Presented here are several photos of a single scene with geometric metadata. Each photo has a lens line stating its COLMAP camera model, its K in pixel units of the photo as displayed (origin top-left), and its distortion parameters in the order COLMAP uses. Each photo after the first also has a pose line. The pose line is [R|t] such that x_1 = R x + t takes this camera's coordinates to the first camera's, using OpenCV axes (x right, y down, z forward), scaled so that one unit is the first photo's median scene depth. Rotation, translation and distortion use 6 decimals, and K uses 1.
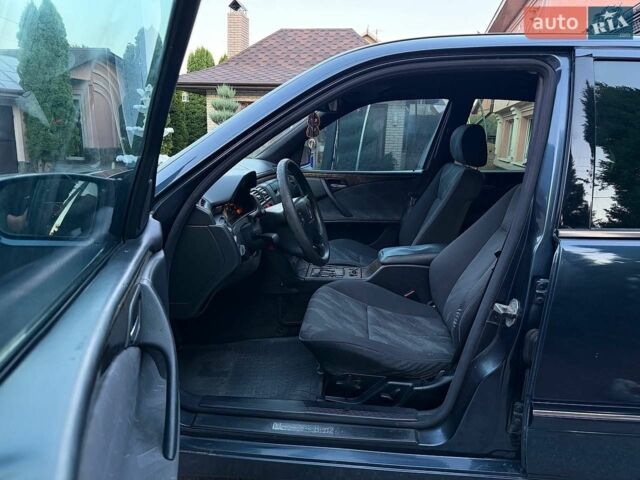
lens RADIAL K [[446.3, 0, 323.5], [0, 446.3, 243.2], [0, 0, 1]] dist [0.008578, -0.000303]
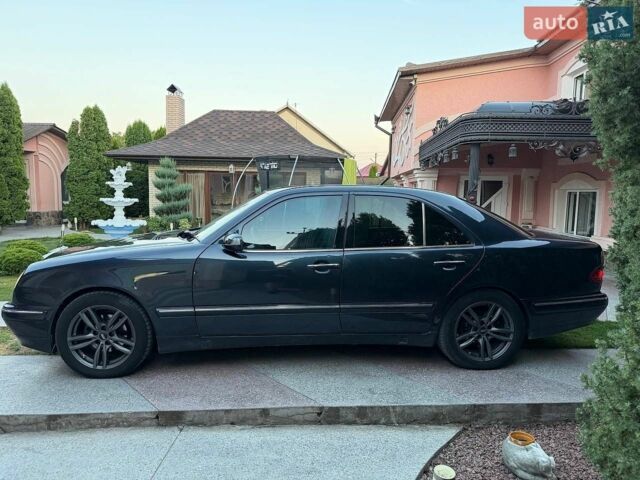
lens RADIAL K [[446.3, 0, 323.5], [0, 446.3, 243.2], [0, 0, 1]] dist [0.008578, -0.000303]
pose [[0.986379, -0.031411, 0.161462, -0.011006], [0.050515, 0.992009, -0.115613, 0.023135], [-0.156541, 0.122194, 0.980083, -0.165743]]
